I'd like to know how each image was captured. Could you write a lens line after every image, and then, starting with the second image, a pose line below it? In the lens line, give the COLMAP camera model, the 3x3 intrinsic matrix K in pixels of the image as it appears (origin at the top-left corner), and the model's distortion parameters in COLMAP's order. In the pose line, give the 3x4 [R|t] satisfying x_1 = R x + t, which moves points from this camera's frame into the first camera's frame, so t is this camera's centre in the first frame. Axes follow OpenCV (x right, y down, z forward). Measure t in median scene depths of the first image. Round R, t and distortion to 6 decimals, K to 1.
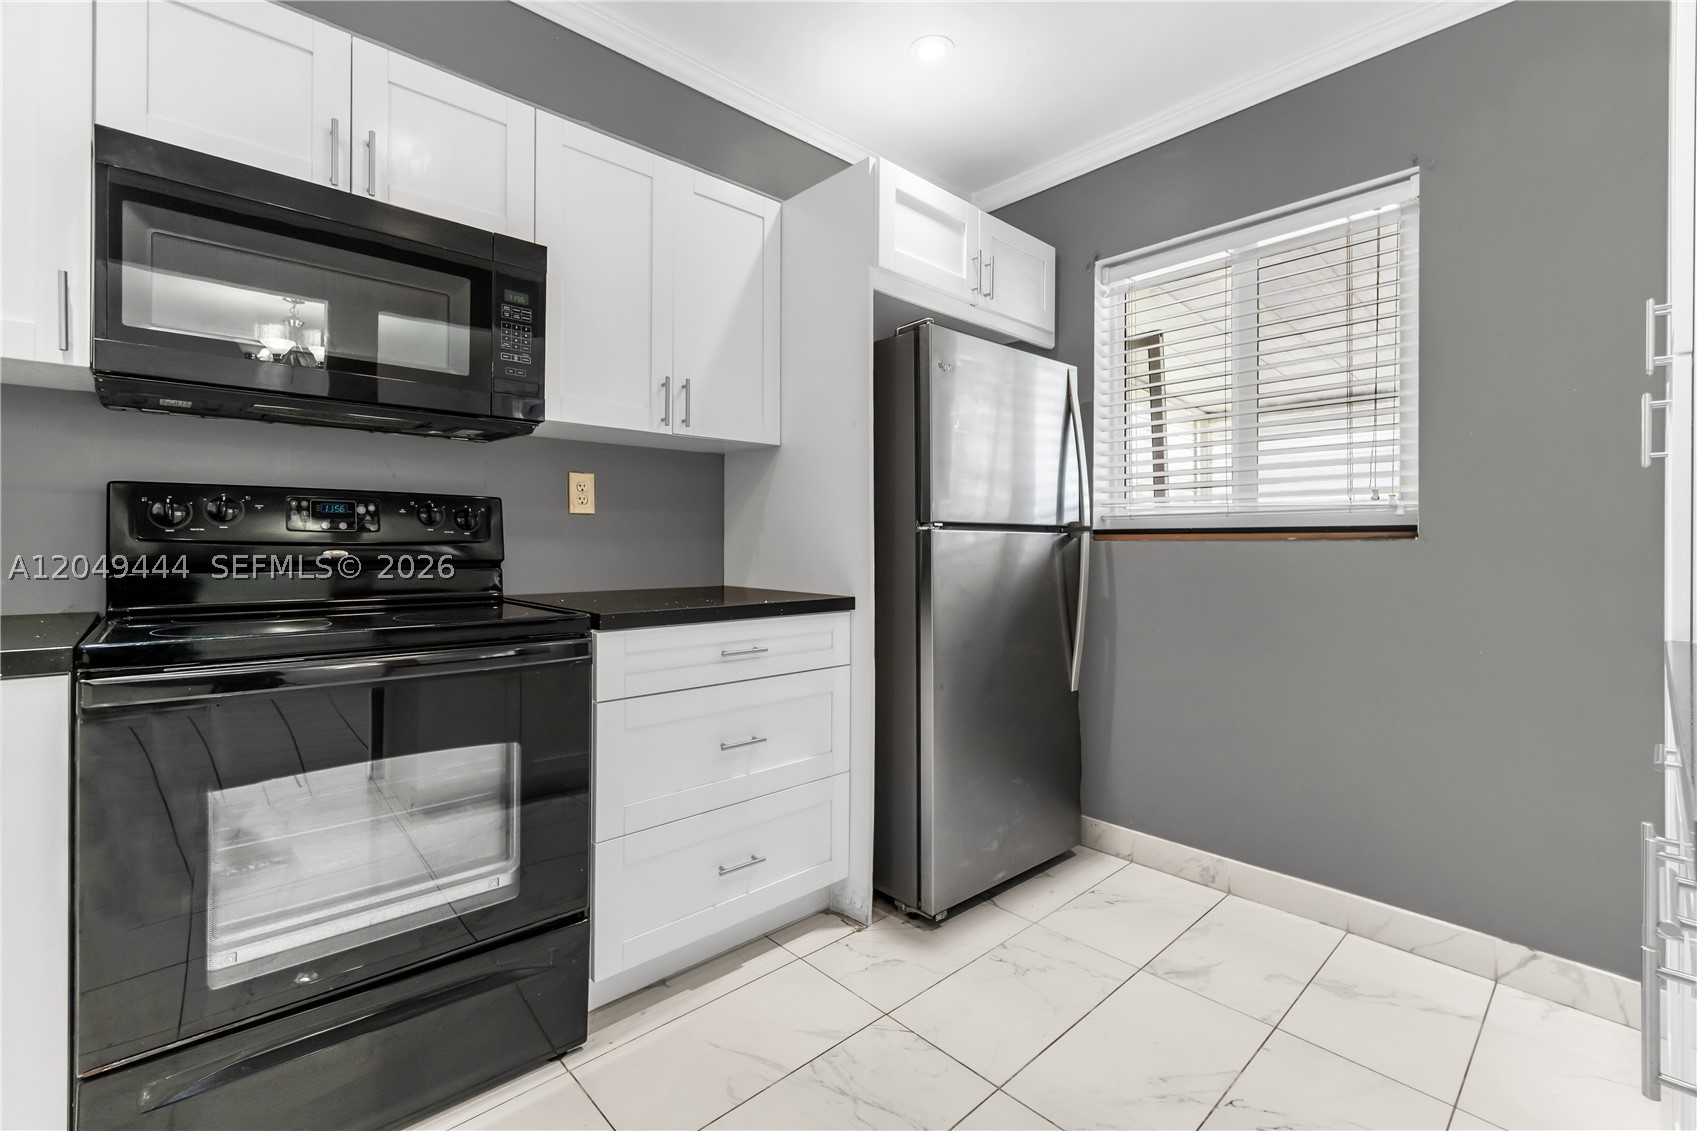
lens RADIAL K [[739.3, 0, 840.8], [0, 739.3, 545.9], [0, 0, 1]] dist [-0.003862, 0.002054]
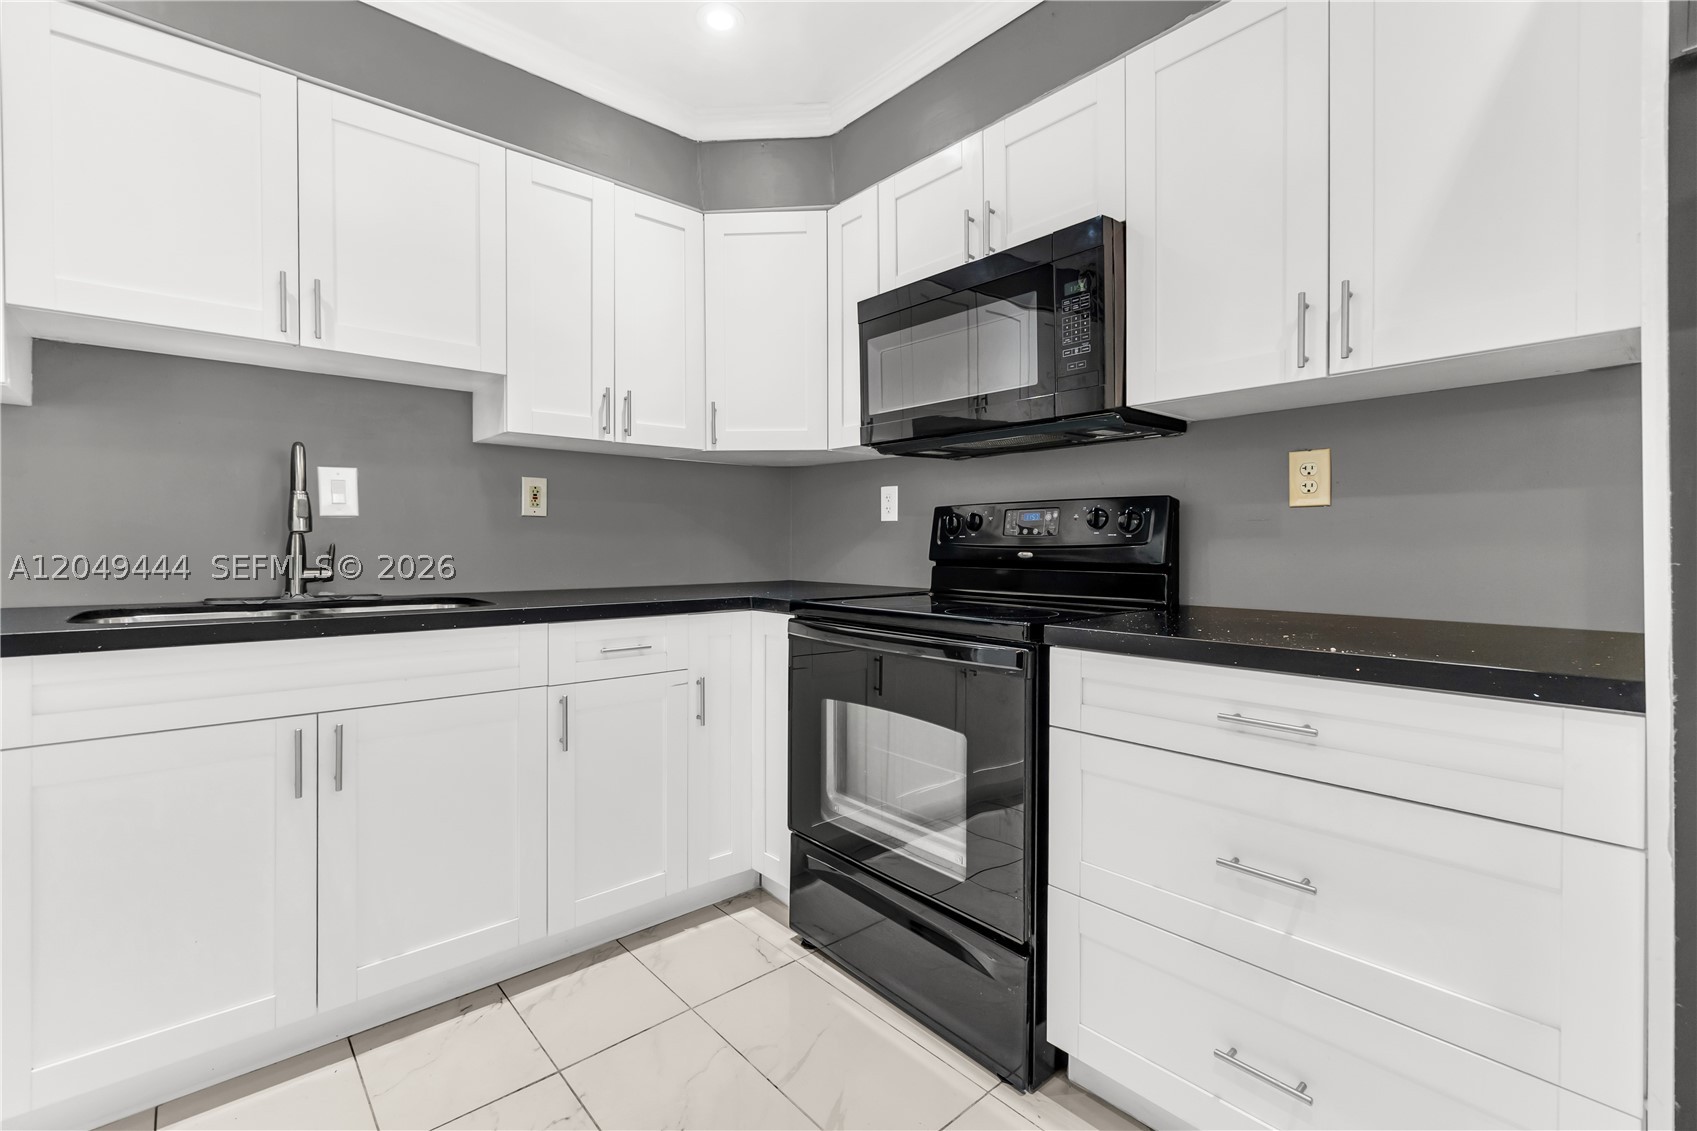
lens RADIAL K [[739.3, 0, 832.8], [0, 739.3, 555.7], [0, 0, 1]] dist [-0.003862, 0.002054]
pose [[-0.024738, 0.010052, -0.999643, 0.451718], [-0.007395, 0.999920, 0.010238, 0.001626], [0.999667, 0.007646, -0.024662, 0.620260]]
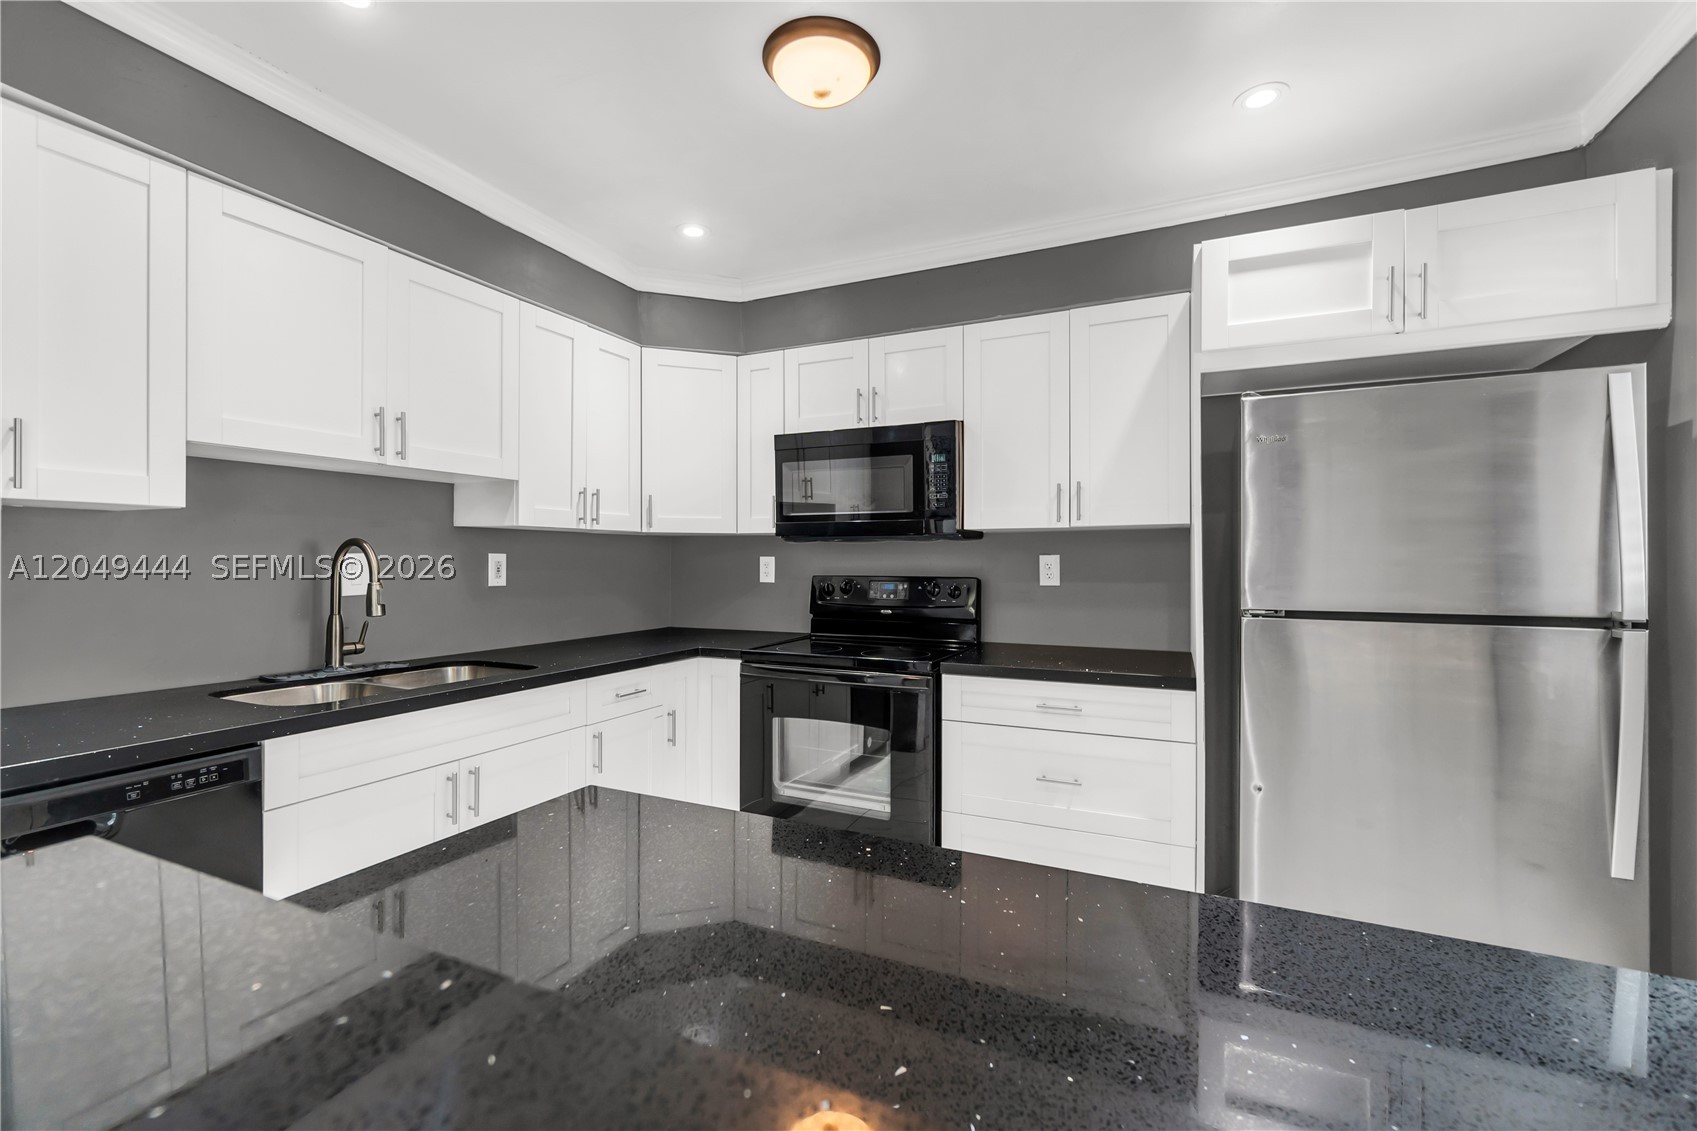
lens RADIAL K [[739.3, 0, 836.9], [0, 739.3, 563.7], [0, 0, 1]] dist [-0.003862, 0.002054]
pose [[0.376571, -0.001814, -0.926386, 0.828891], [-0.003822, 0.999987, -0.003512, -0.087762], [0.926380, 0.004863, 0.376559, 0.173092]]
